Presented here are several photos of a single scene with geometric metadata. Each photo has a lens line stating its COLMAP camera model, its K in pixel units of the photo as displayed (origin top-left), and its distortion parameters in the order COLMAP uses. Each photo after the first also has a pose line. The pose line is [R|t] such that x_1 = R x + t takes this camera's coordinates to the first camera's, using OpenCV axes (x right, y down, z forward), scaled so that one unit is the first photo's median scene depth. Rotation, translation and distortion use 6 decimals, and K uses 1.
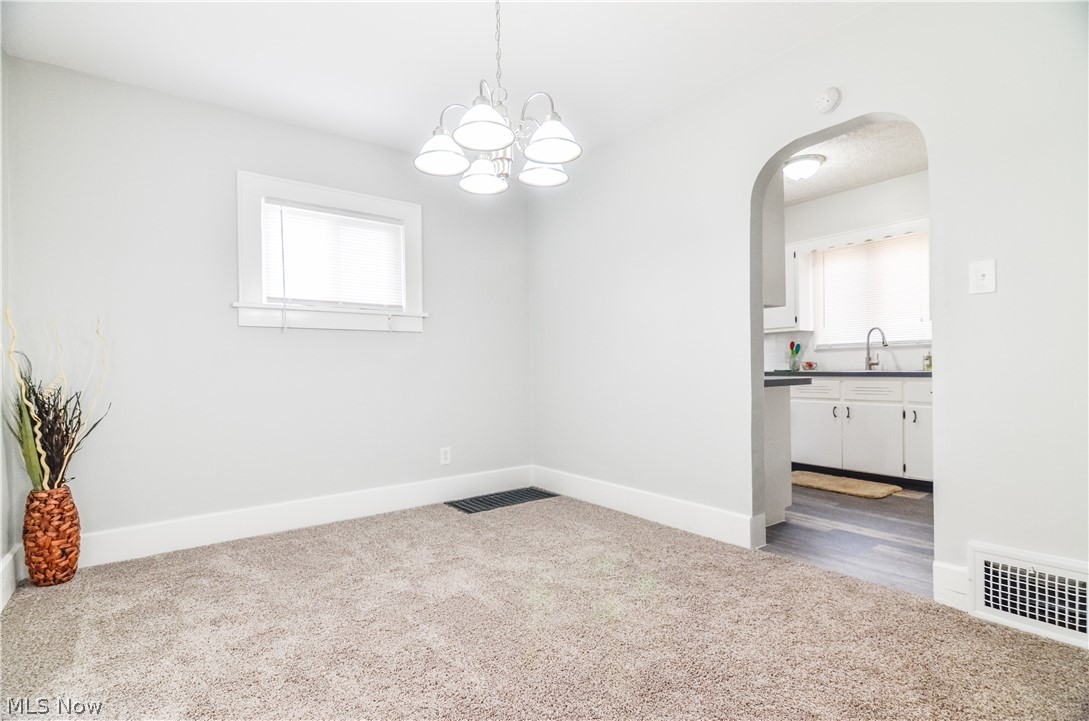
lens RADIAL K [[512.8, 0, 544.5], [0, 512.8, 360.5], [0, 0, 1]] dist [0.018979, 0.000041]
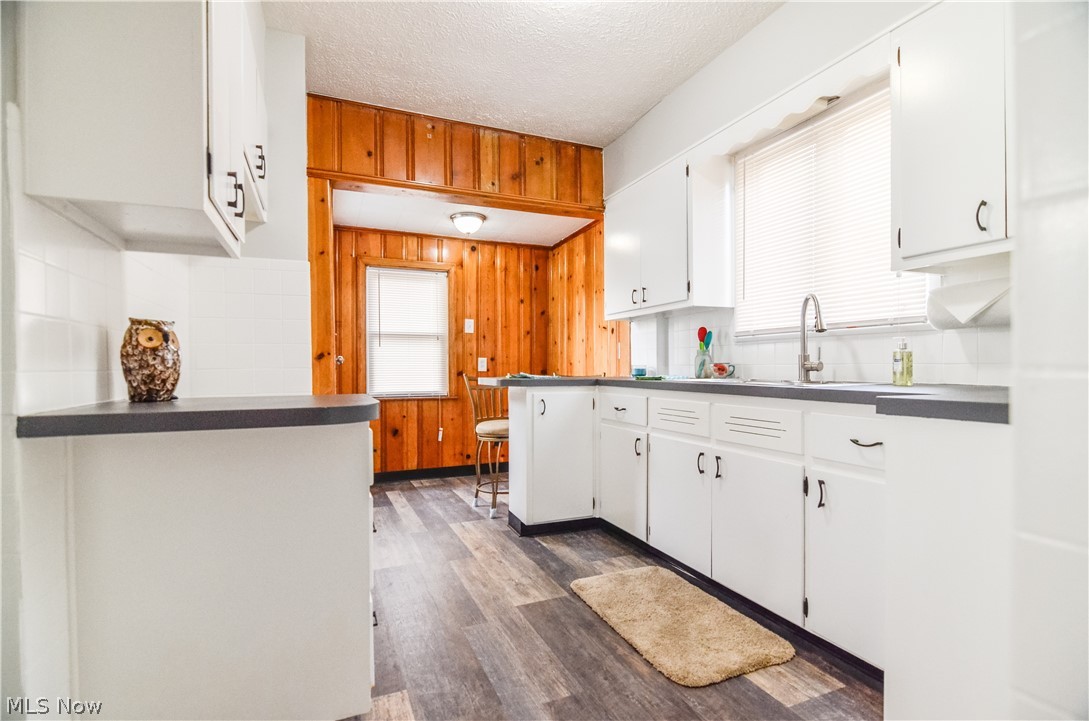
lens RADIAL K [[504.2, 0, 544.5], [0, 504.2, 360.5], [0, 0, 1]] dist [0.000401, -0.000112]
pose [[0.968757, 0.008903, -0.247852, 0.548561], [-0.008028, 0.999957, 0.004544, -0.000983], [0.247882, -0.002412, 0.968787, 0.500582]]
